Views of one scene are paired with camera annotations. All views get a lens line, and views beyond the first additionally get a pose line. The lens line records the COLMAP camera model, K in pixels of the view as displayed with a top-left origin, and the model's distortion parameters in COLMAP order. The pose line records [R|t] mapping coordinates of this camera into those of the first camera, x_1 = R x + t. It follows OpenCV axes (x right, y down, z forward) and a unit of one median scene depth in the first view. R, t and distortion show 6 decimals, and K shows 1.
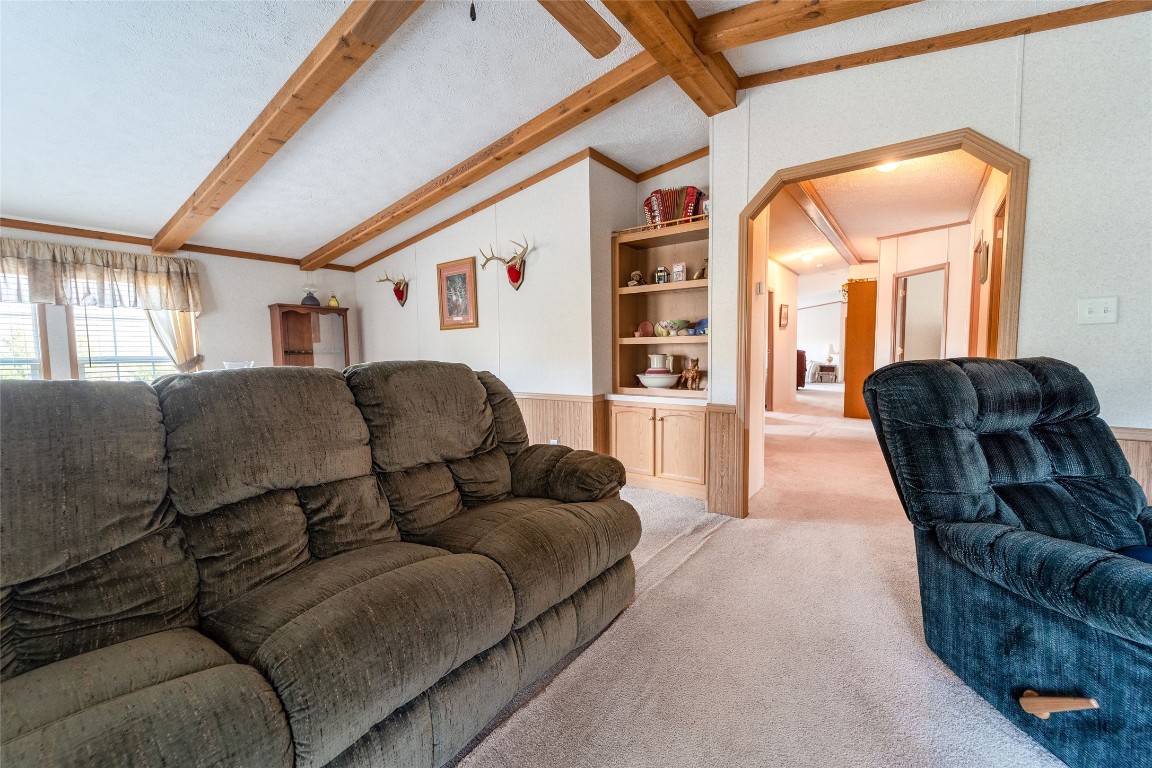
lens RADIAL K [[464.8, 0, 576.0], [0, 464.8, 384.0], [0, 0, 1]] dist [0.001019, -0.000208]
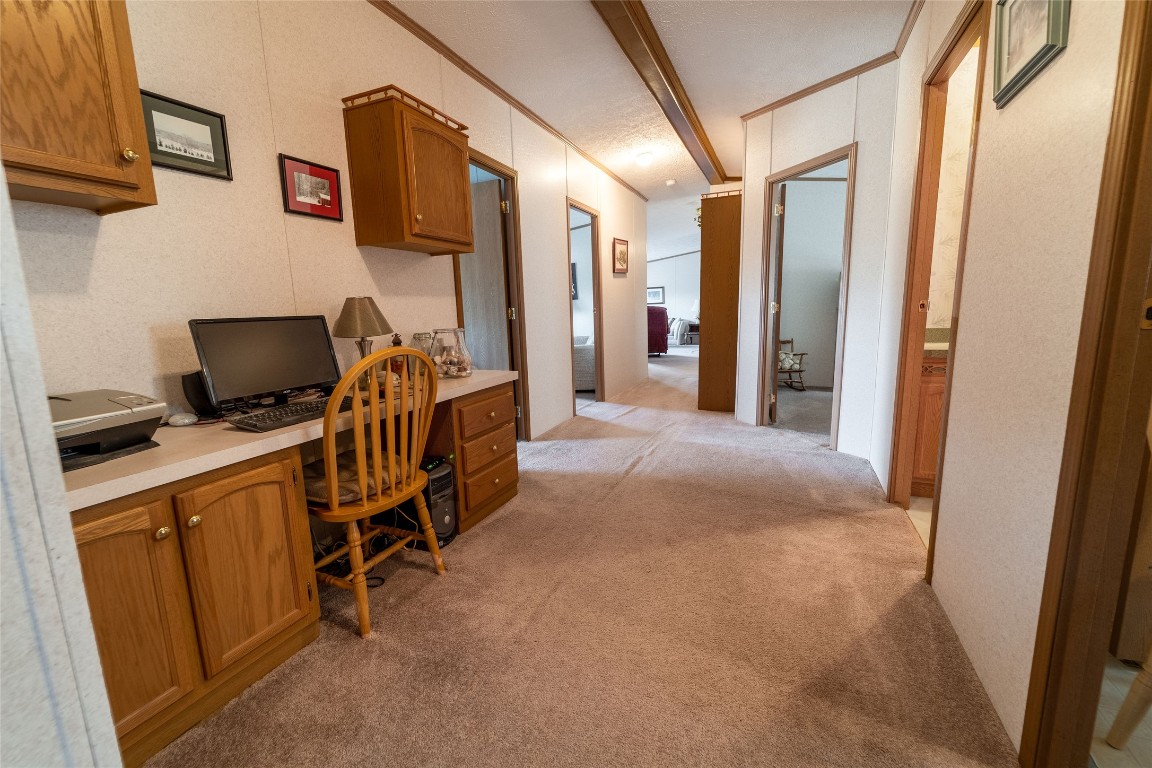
lens RADIAL K [[472.3, 0, 576.0], [0, 472.3, 384.0], [0, 0, 1]] dist [-0.000730, -0.000272]
pose [[0.976086, -0.049191, 0.211748, 0.250817], [0.030542, 0.995432, 0.090462, -0.029221], [-0.215231, -0.081831, 0.973129, 0.364241]]
